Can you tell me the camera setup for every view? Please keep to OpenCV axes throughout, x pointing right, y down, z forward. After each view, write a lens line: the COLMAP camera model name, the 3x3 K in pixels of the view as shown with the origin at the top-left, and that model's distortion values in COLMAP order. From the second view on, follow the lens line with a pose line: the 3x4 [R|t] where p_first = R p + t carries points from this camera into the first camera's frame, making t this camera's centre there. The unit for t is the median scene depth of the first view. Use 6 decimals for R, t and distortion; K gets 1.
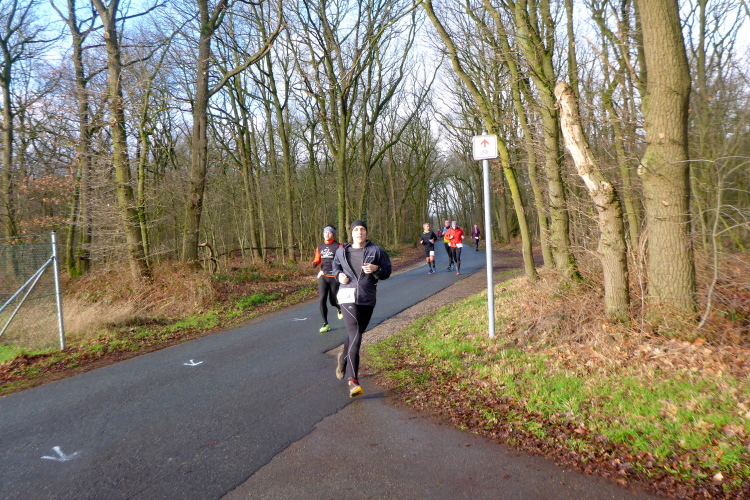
lens RADIAL K [[630.8, 0, 367.7], [0, 630.8, 247.8], [0, 0, 1]] dist [-0.037772, 0.000826]
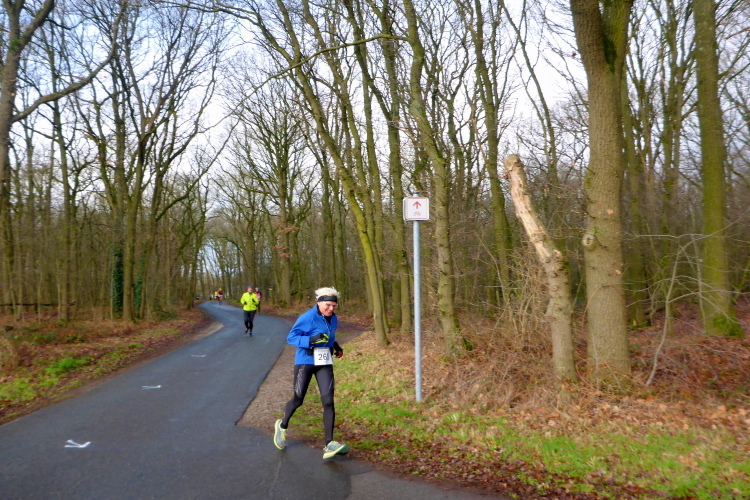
lens RADIAL K [[630.3, 0, 376.6], [0, 630.3, 249.2], [0, 0, 1]] dist [-0.038401, 0.010169]
pose [[0.916032, 0.067395, 0.395403, -0.226319], [-0.027048, 0.993918, -0.106749, 0.011351], [-0.400192, 0.087091, 0.912284, 0.097175]]
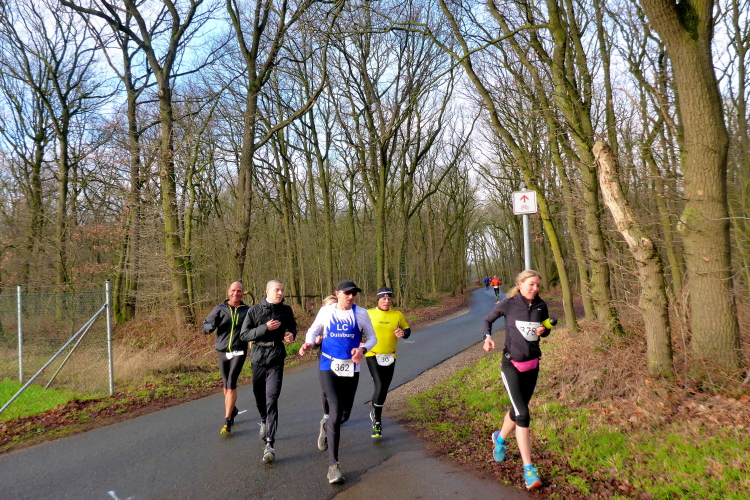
lens RADIAL K [[630.8, 0, 370.3], [0, 630.8, 244.0], [0, 0, 1]] dist [-0.037772, 0.000826]
pose [[0.998467, 0.004697, -0.055157, -0.006654], [-0.009147, 0.996696, -0.080700, -0.006064], [0.054596, 0.081081, 0.995211, -0.023017]]
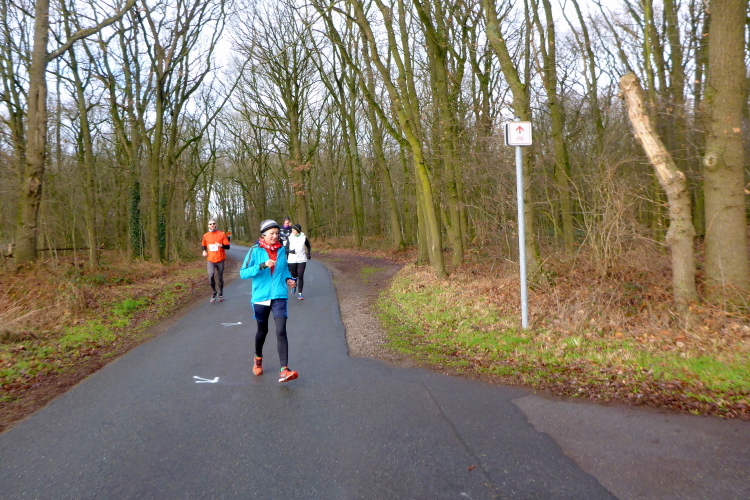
lens RADIAL K [[629.0, 0, 371.2], [0, 629.0, 252.9], [0, 0, 1]] dist [-0.048764, 0.017825]
pose [[0.917476, -0.000645, 0.397792, -0.349460], [0.001319, 0.999998, -0.001420, 0.022421], [-0.397790, 0.001828, 0.917475, 0.171642]]
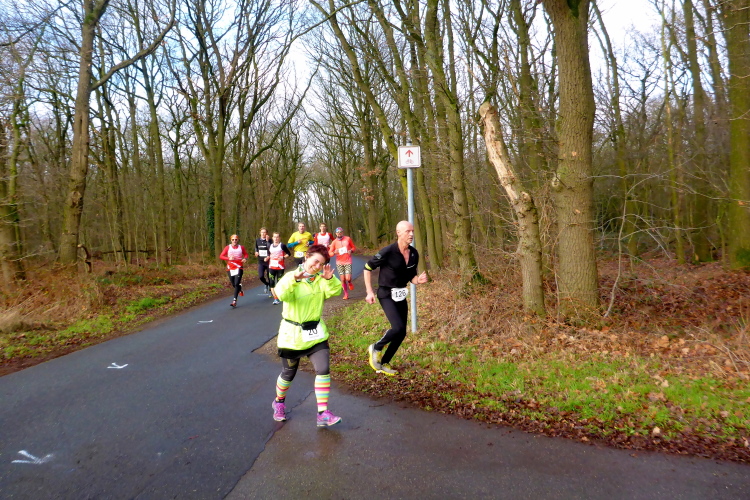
lens RADIAL K [[630.8, 0, 376.7], [0, 630.8, 246.0], [0, 0, 1]] dist [-0.037772, 0.000826]
pose [[0.970990, 0.010781, 0.238875, -0.106921], [-0.007931, 0.999885, -0.012892, 0.006840], [-0.238987, 0.010624, 0.970965, -0.031599]]
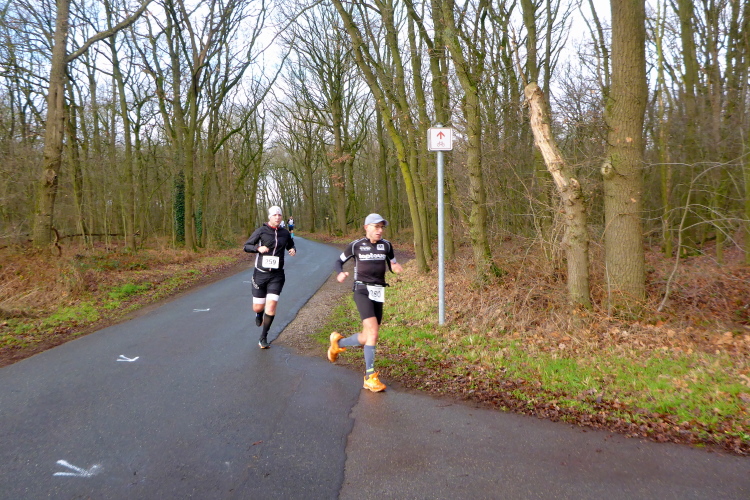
lens RADIAL K [[630.3, 0, 372.3], [0, 630.3, 251.8], [0, 0, 1]] dist [-0.038401, 0.010169]
pose [[0.952864, 0.020337, 0.302715, -0.191665], [-0.025562, 0.999585, 0.013310, 0.010454], [-0.302319, -0.020420, 0.952988, 0.047544]]
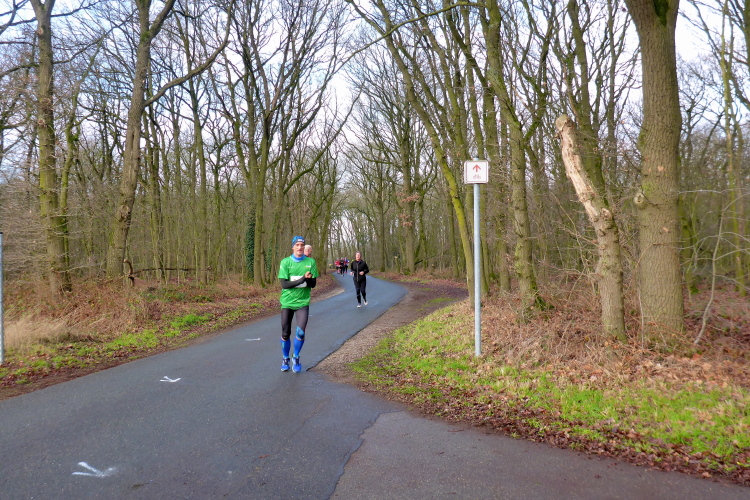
lens RADIAL K [[630.8, 0, 372.9], [0, 630.8, 242.2], [0, 0, 1]] dist [-0.037772, 0.000826]
pose [[0.981562, 0.048702, 0.184836, -0.143648], [-0.037738, 0.997338, -0.062386, 0.023624], [-0.187383, 0.054260, 0.980787, 0.015520]]
